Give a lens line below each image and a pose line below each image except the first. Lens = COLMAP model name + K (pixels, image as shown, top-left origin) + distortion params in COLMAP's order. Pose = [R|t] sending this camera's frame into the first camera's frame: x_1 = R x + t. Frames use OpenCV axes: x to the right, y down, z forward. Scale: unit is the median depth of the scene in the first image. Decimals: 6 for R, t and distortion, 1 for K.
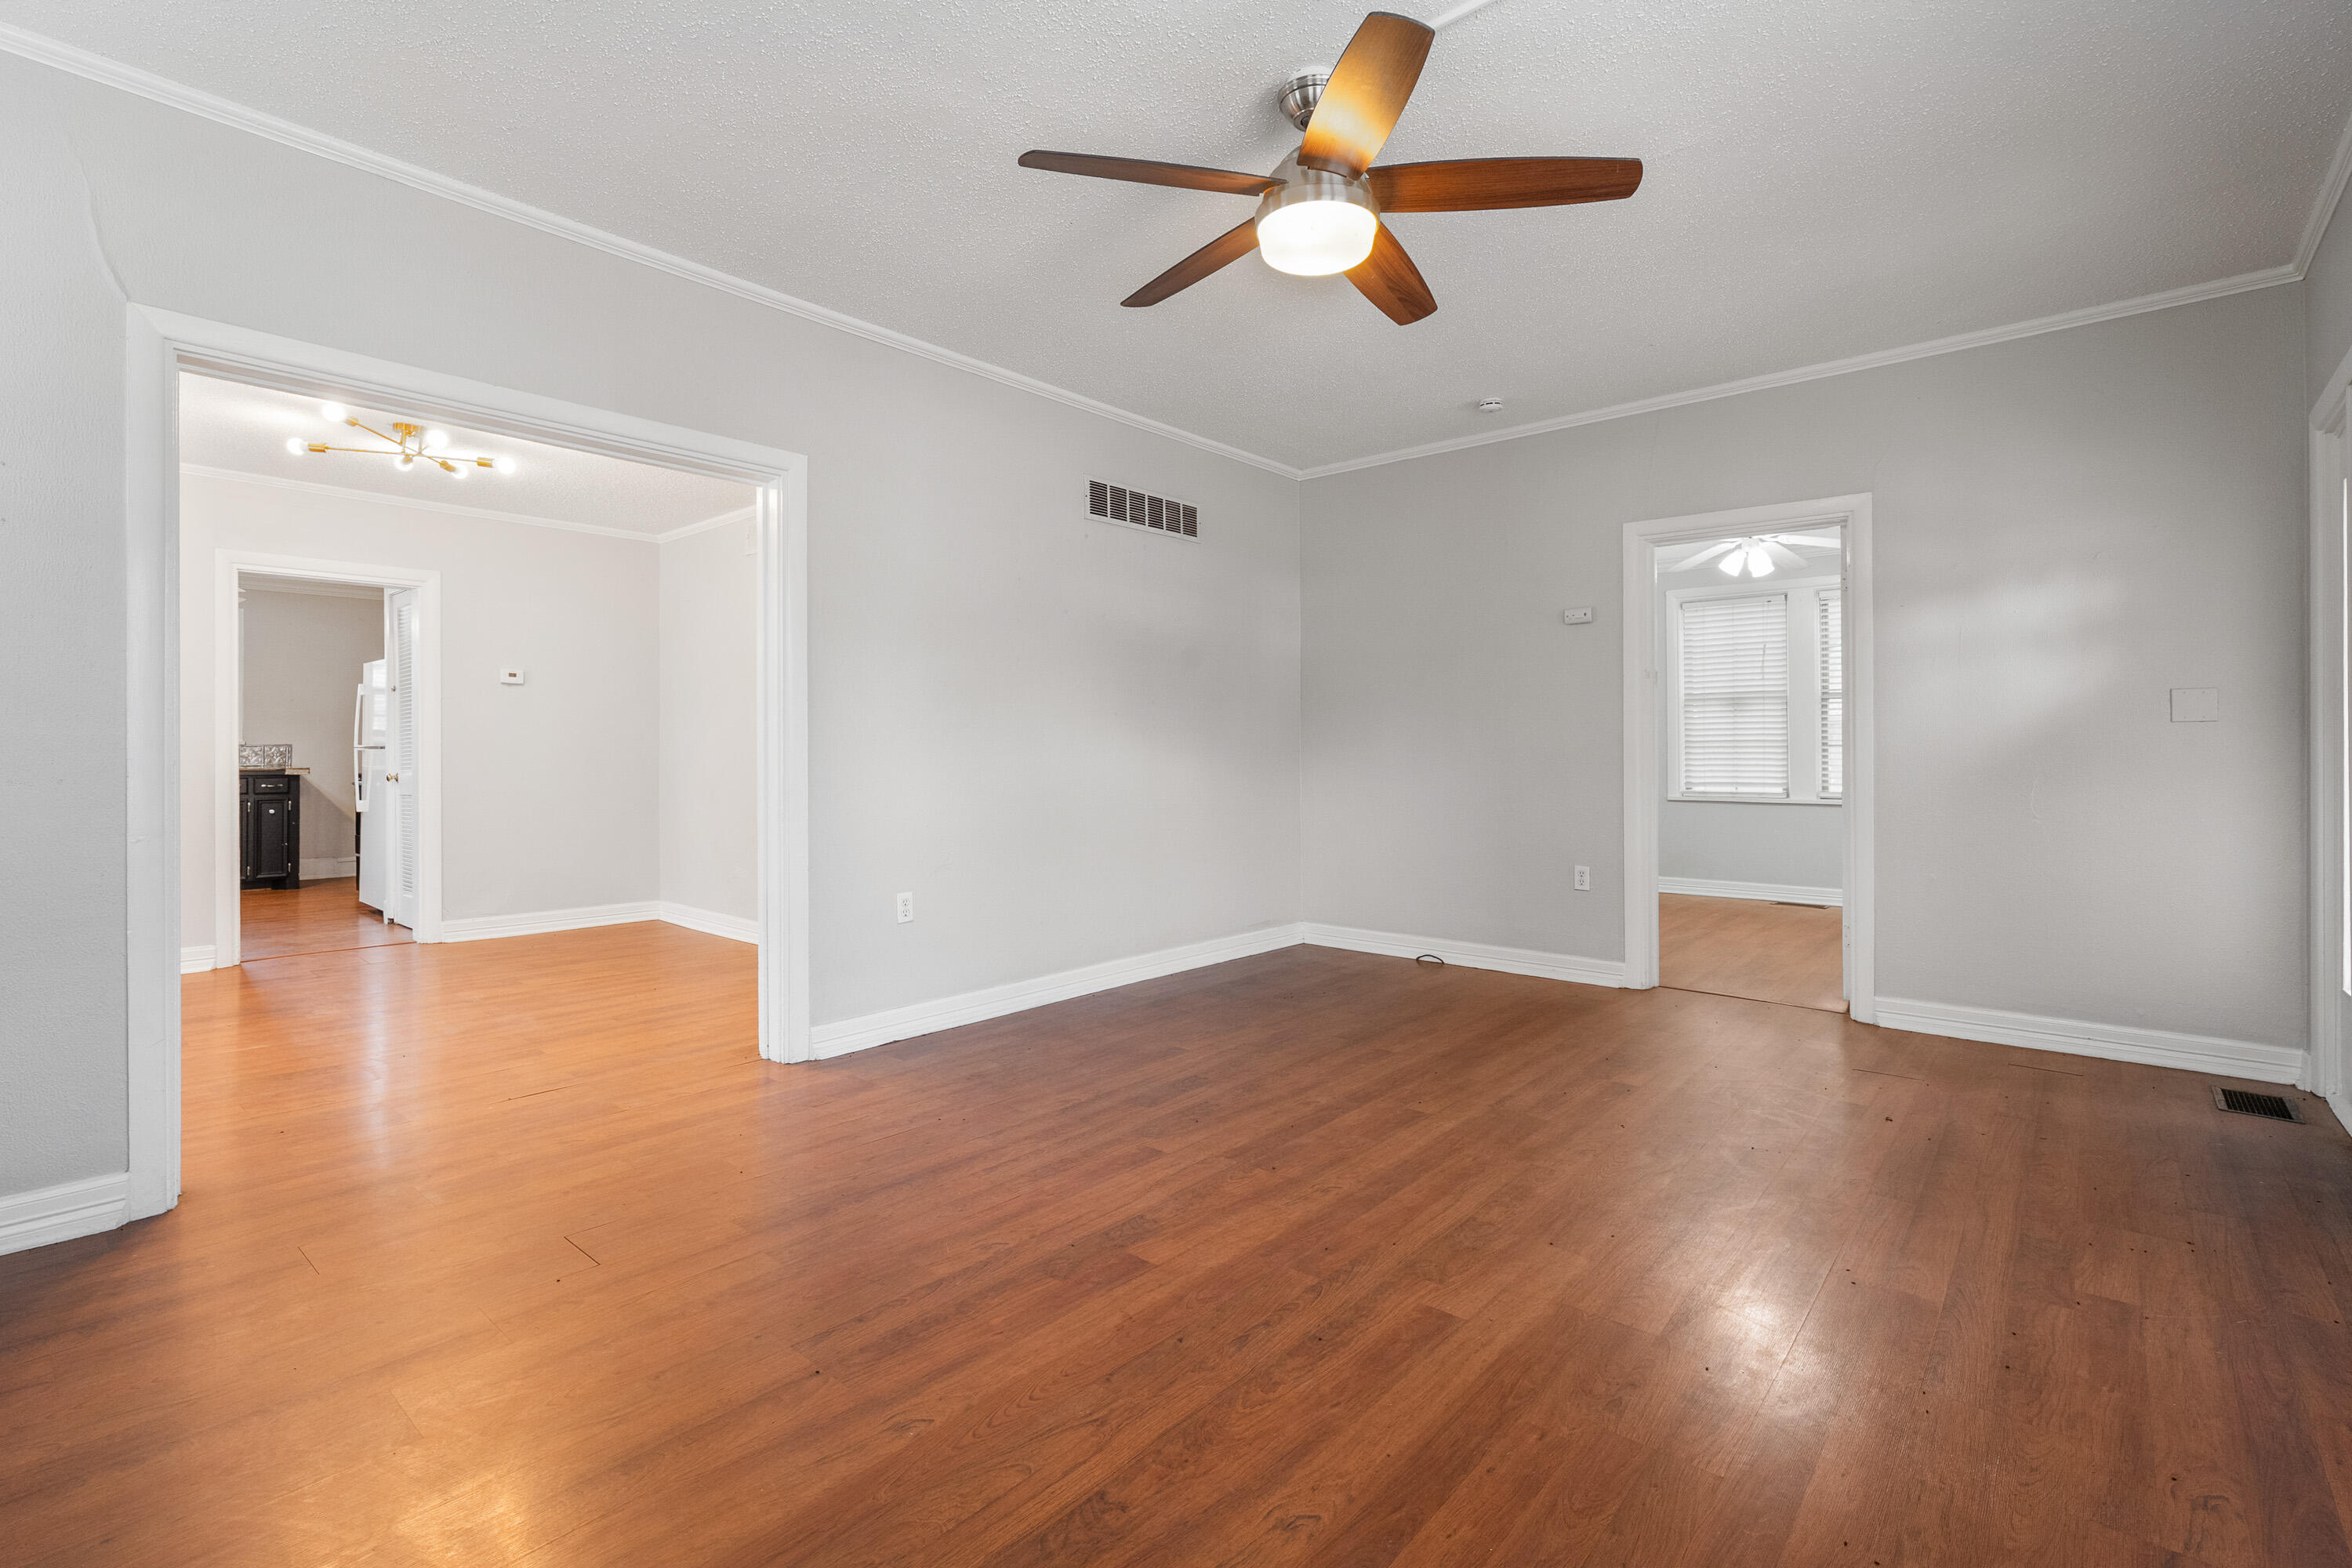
lens RADIAL K [[1066.3, 0, 1163.6], [0, 1066.3, 764.3], [0, 0, 1]] dist [-0.002700, 0.000103]
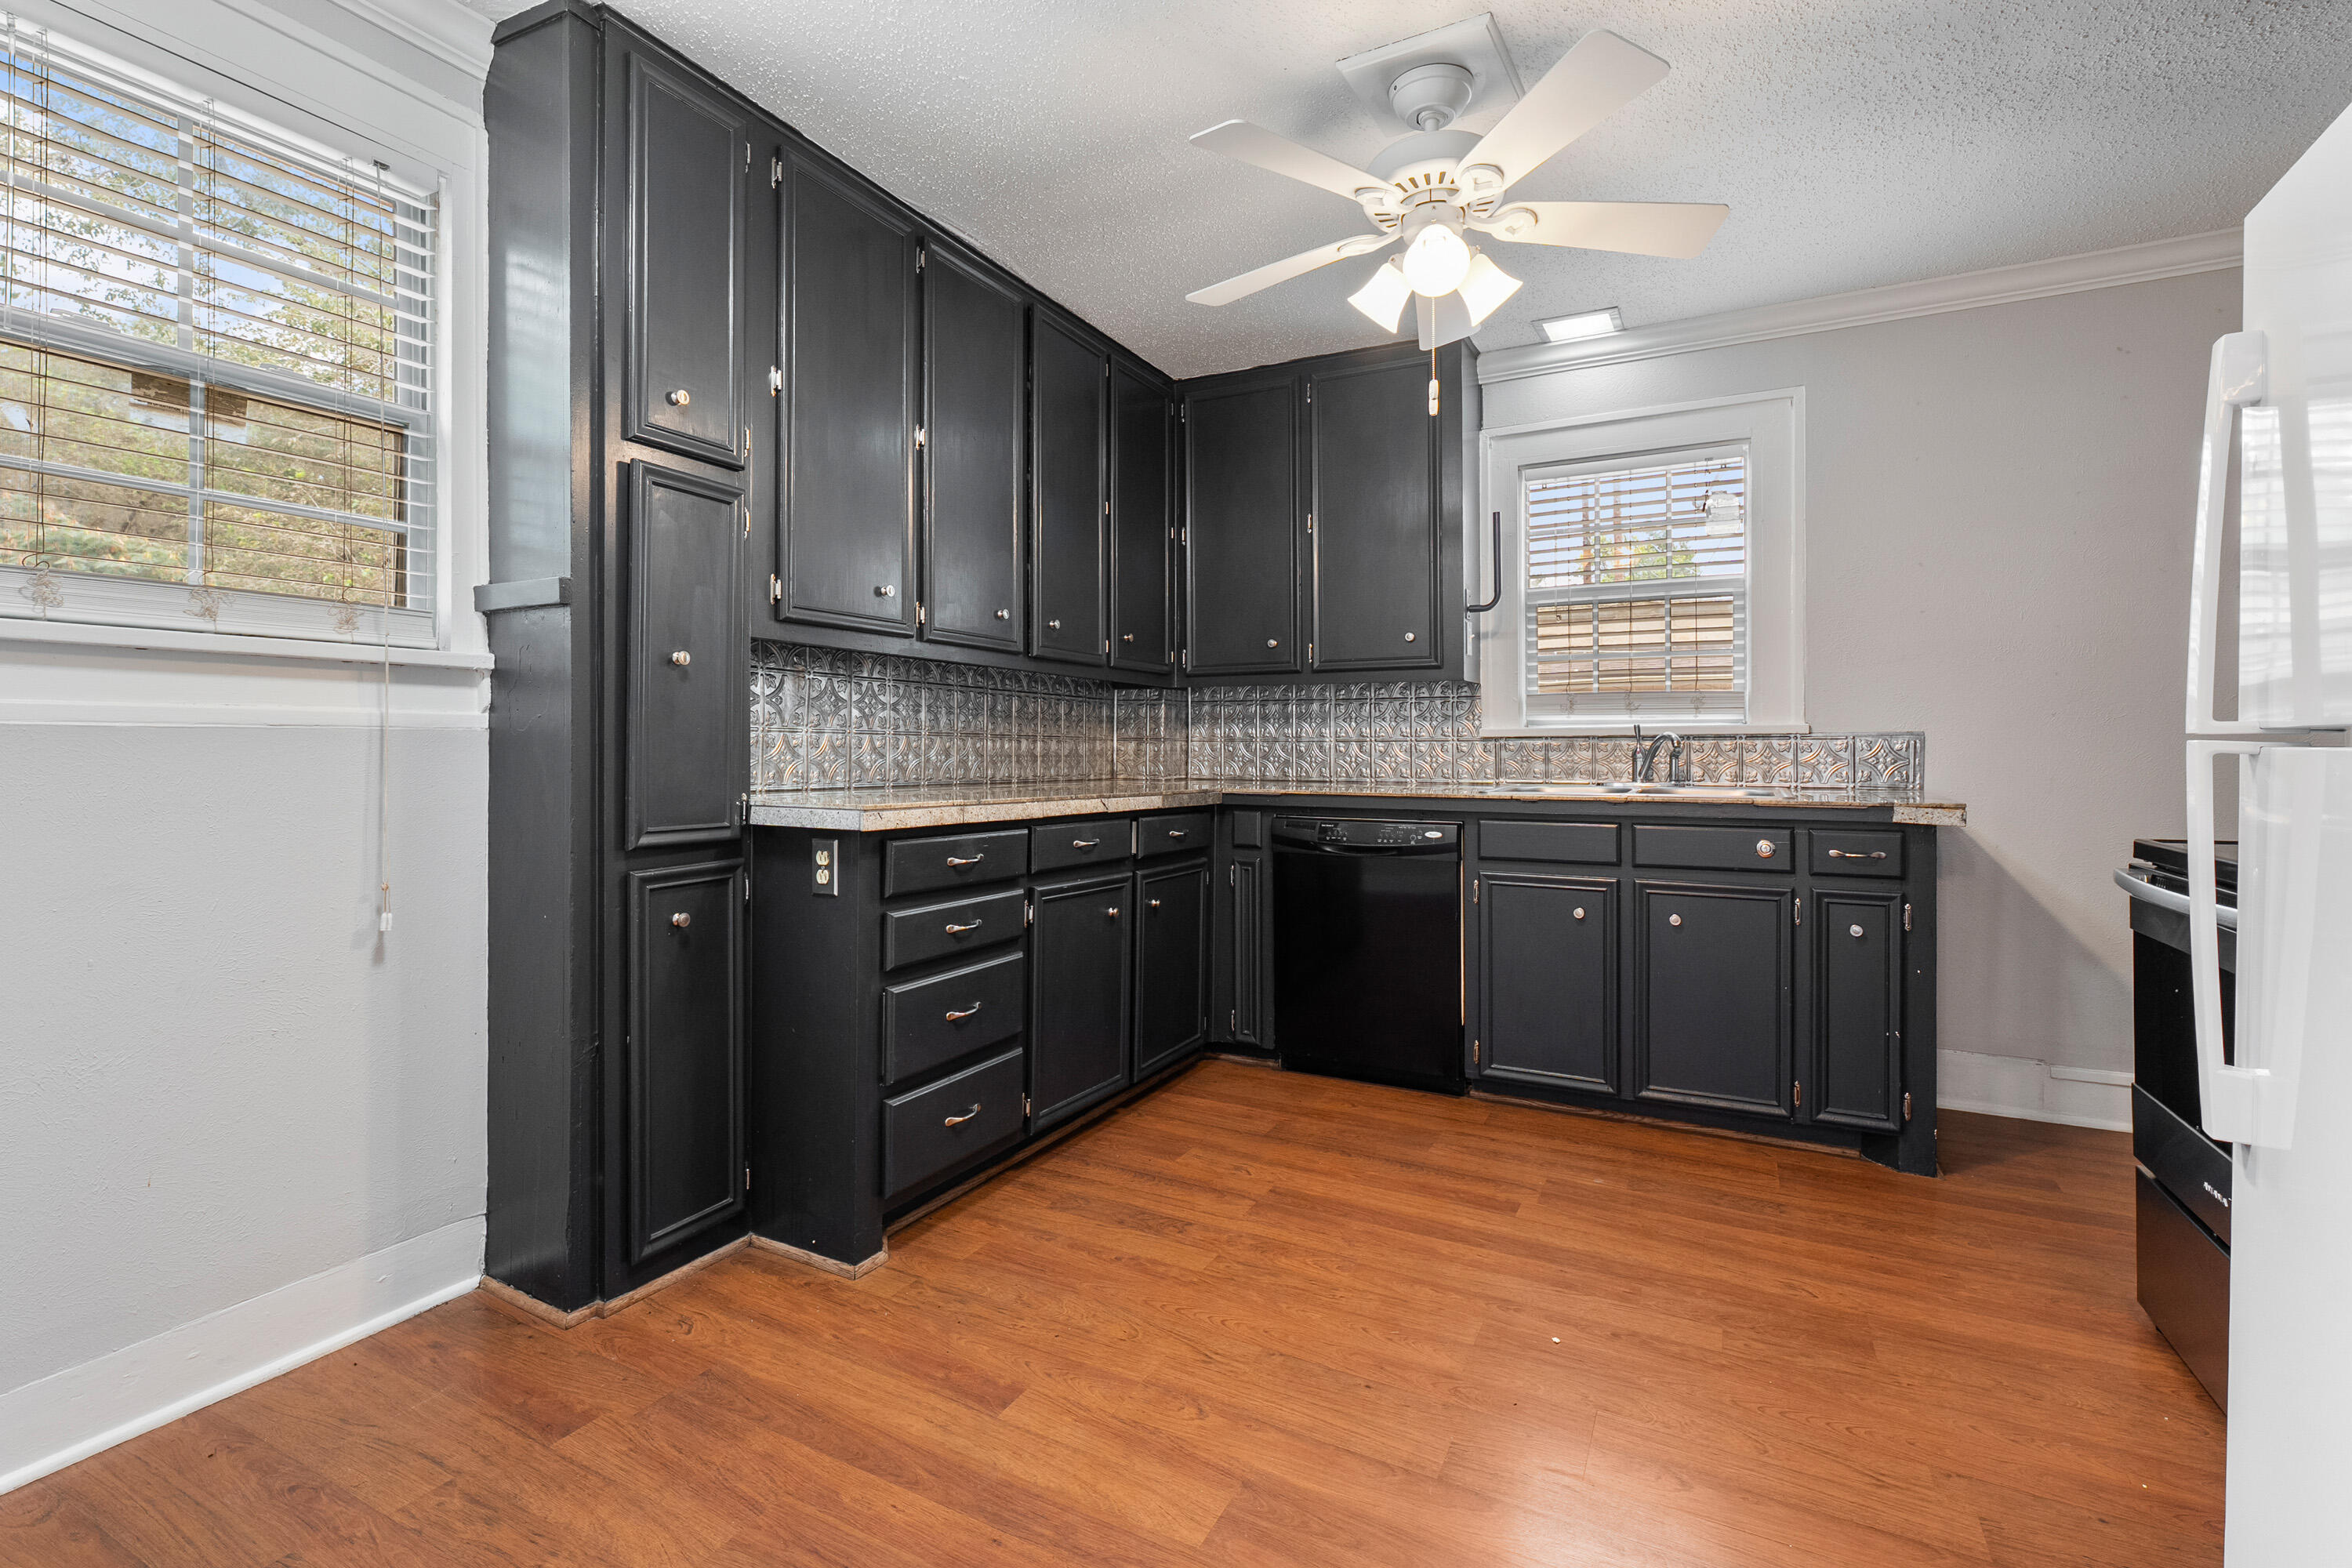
lens RADIAL K [[1066.3, 0, 1187.0], [0, 1066.3, 730.2], [0, 0, 1]] dist [-0.002700, 0.000103]
pose [[0.237990, -0.015210, -0.971148, -1.372363], [-0.019596, 0.999599, -0.020458, -0.018758], [0.971070, 0.023900, 0.237597, 1.745069]]
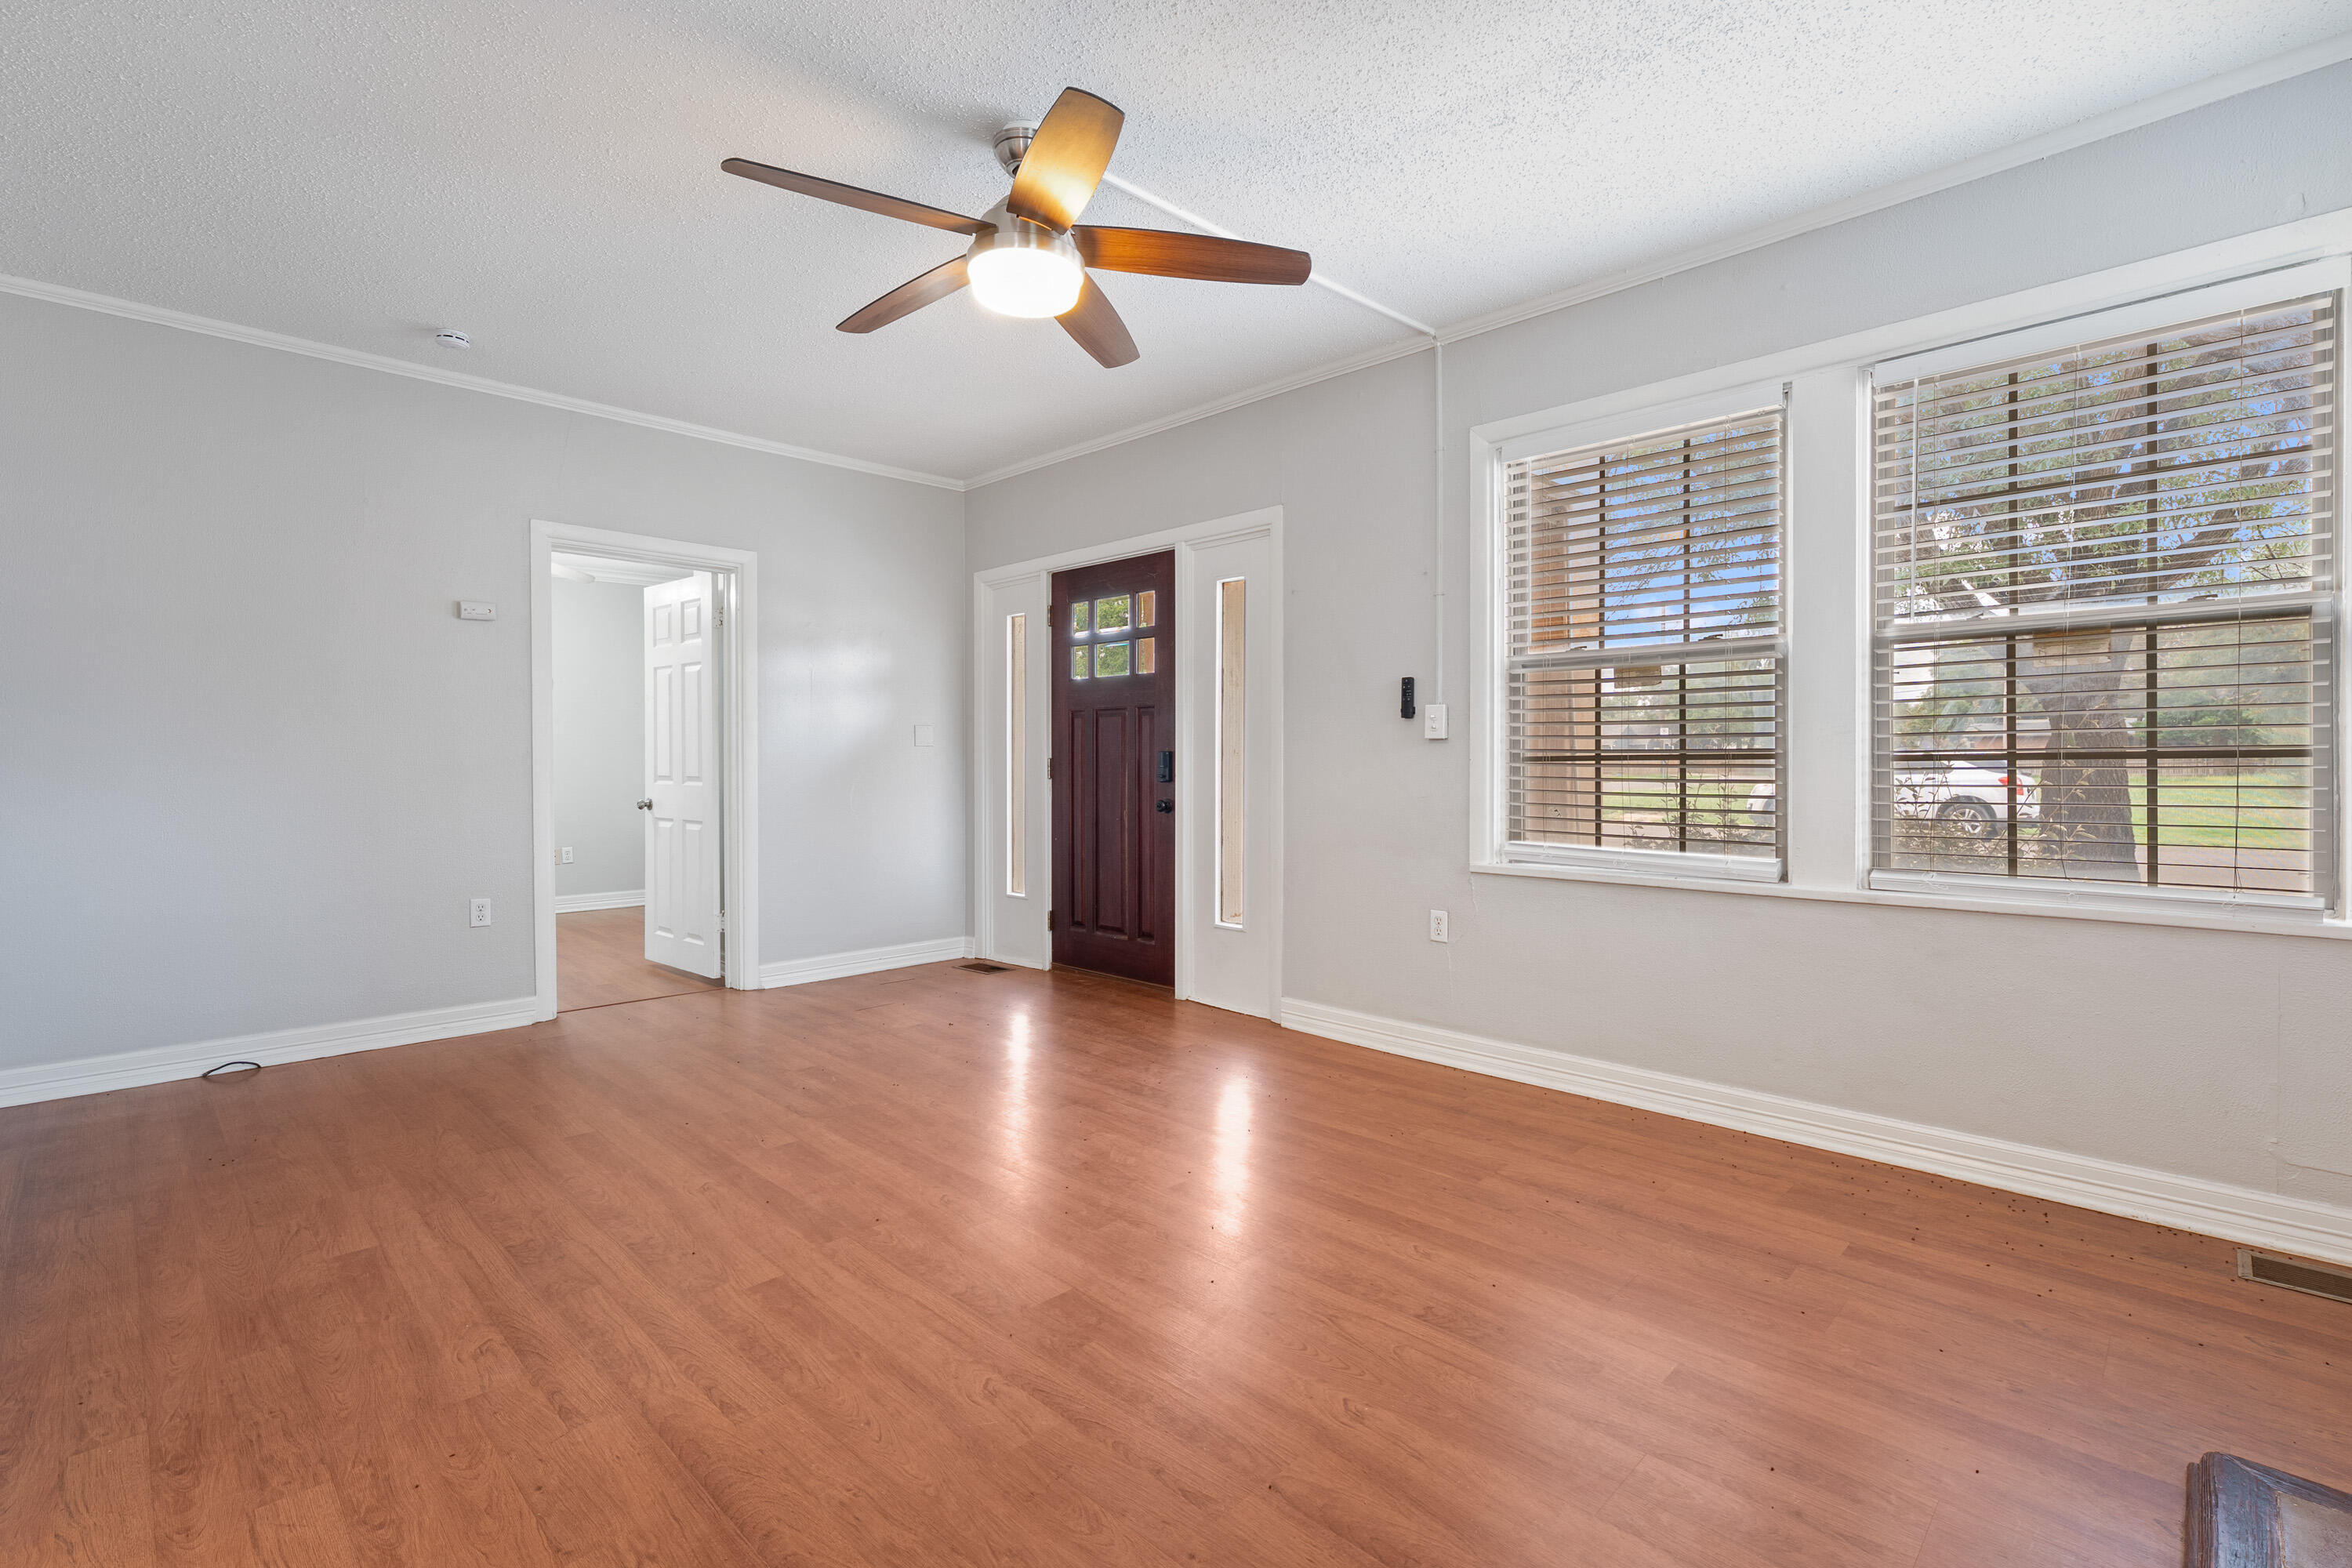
lens RADIAL K [[1066.3, 0, 1184.2], [0, 1066.3, 767.6], [0, 0, 1]] dist [-0.002700, 0.000103]
pose [[0.054289, -0.004442, 0.998515, -0.662513], [0.018271, 0.999827, 0.003455, -0.005716], [-0.998358, 0.018056, 0.054361, 0.569542]]
